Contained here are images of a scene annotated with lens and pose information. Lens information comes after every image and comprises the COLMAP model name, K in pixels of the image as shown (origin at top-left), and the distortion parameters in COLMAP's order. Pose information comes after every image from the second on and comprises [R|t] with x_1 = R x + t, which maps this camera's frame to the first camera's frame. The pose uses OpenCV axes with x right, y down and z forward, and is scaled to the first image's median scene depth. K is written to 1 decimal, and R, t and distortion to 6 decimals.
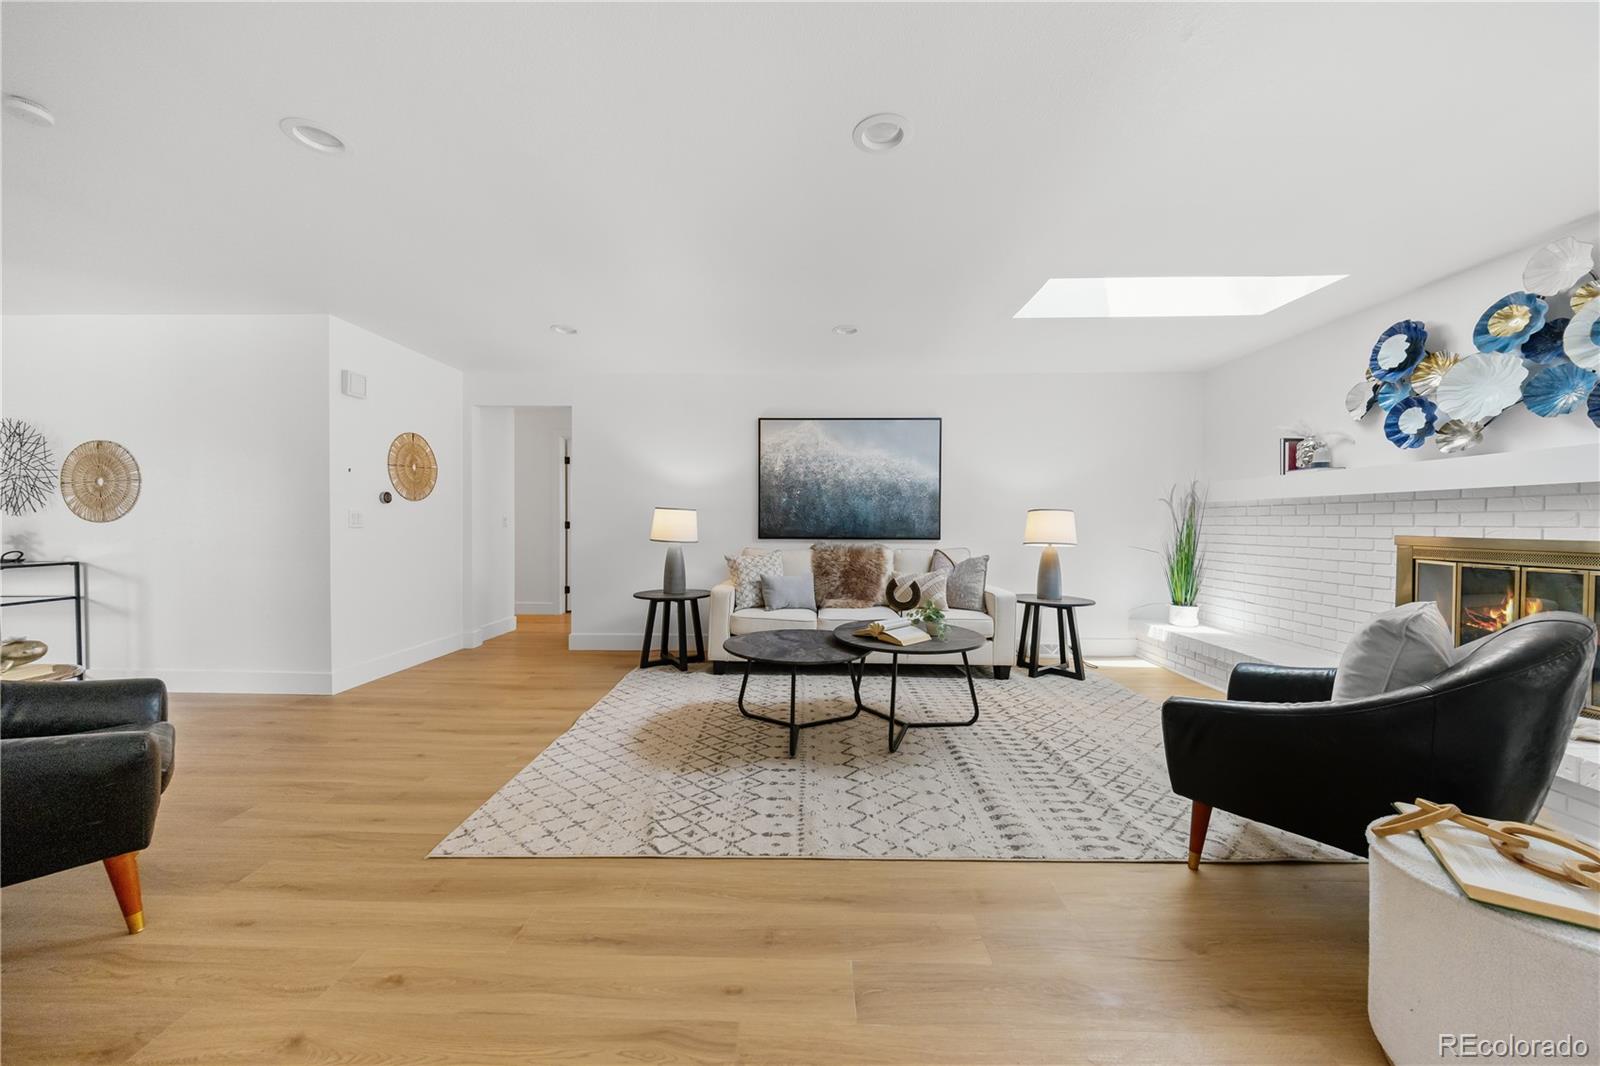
lens RADIAL K [[541.7, 0, 788.8], [0, 541.7, 531.9], [0, 0, 1]] dist [-0.003075, -0.000689]
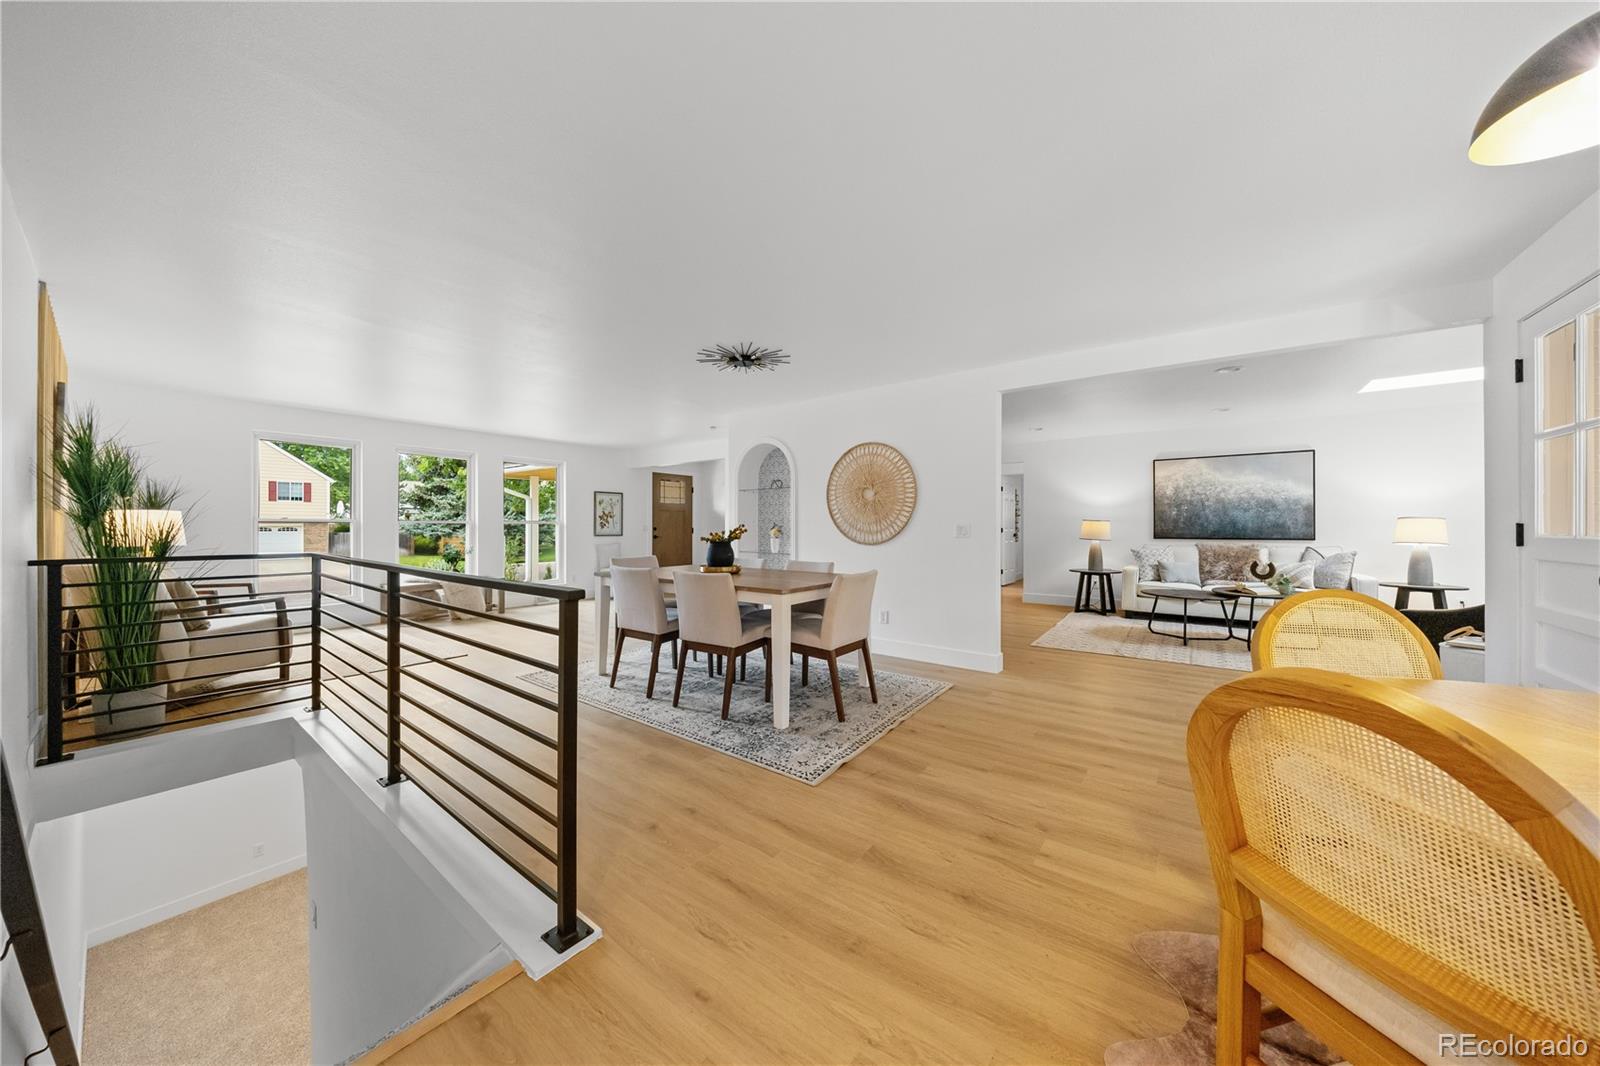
lens RADIAL K [[541.7, 0, 795.5], [0, 541.7, 530.2], [0, 0, 1]] dist [-0.003075, -0.000689]
pose [[0.826576, -0.003771, -0.562813, -0.036727], [-0.003876, 0.999916, -0.012393, 0.012849], [0.562812, 0.012426, 0.826491, -0.945280]]
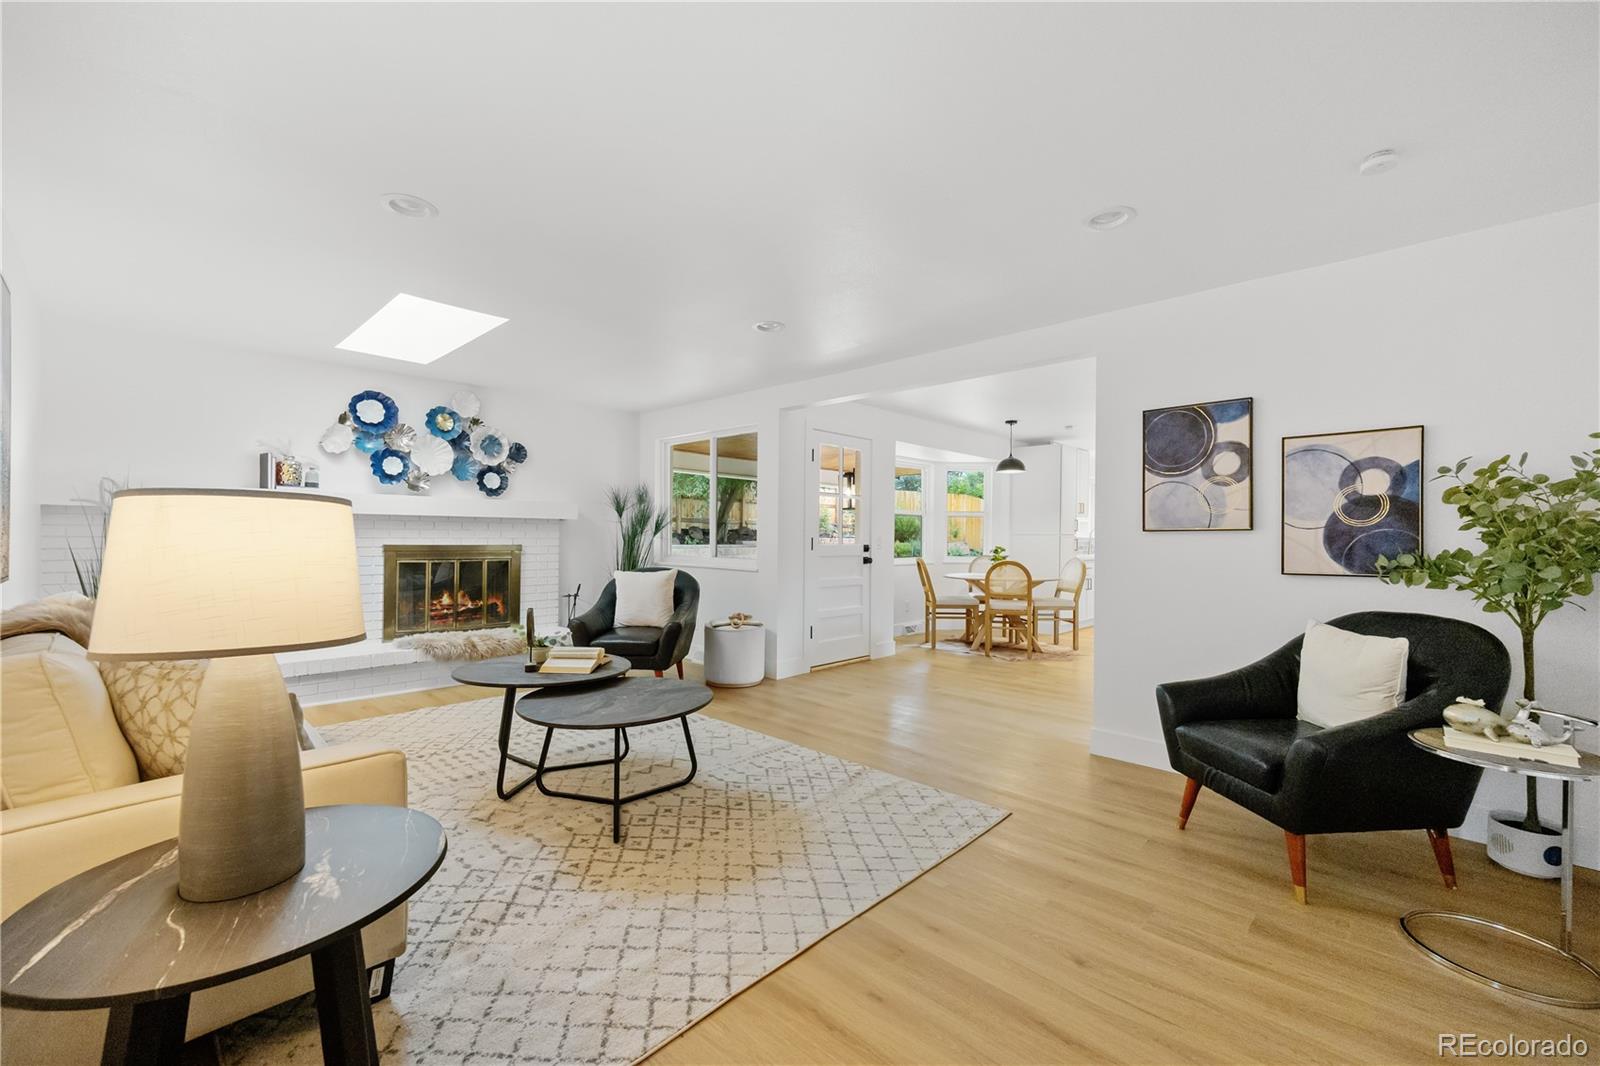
lens RADIAL K [[655.9, 0, 797.7], [0, 655.9, 535.3], [0, 0, 1]] dist [0.006670, -0.003202]
pose [[-0.740436, -0.011575, 0.672028, -0.582572], [-0.003235, 0.999901, 0.013658, -0.031593], [-0.672119, 0.007939, -0.740400, 1.085429]]
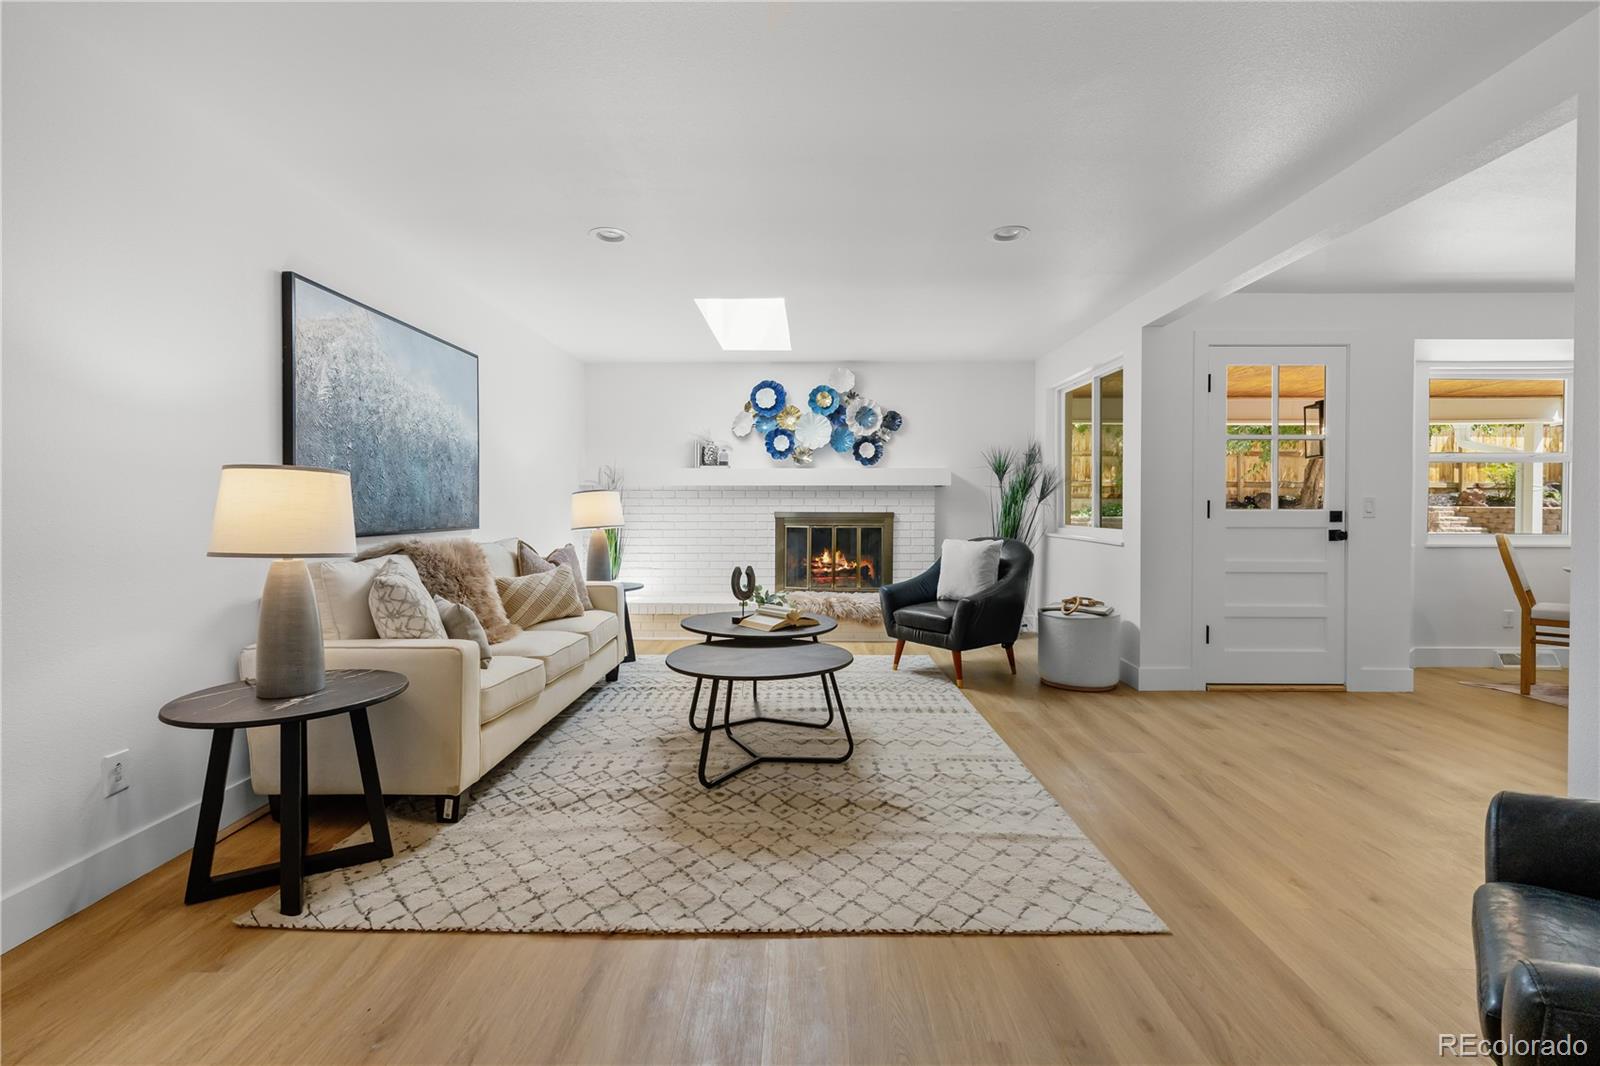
lens RADIAL K [[720.6, 0, 789.8], [0, 720.6, 512.3], [0, 0, 1]] dist [0.009112, -0.000091]
pose [[-0.005480, -0.014544, 0.999879, -0.747796], [0.015304, 0.999776, 0.014626, -0.015901], [-0.999868, 0.015382, -0.005257, 0.679180]]
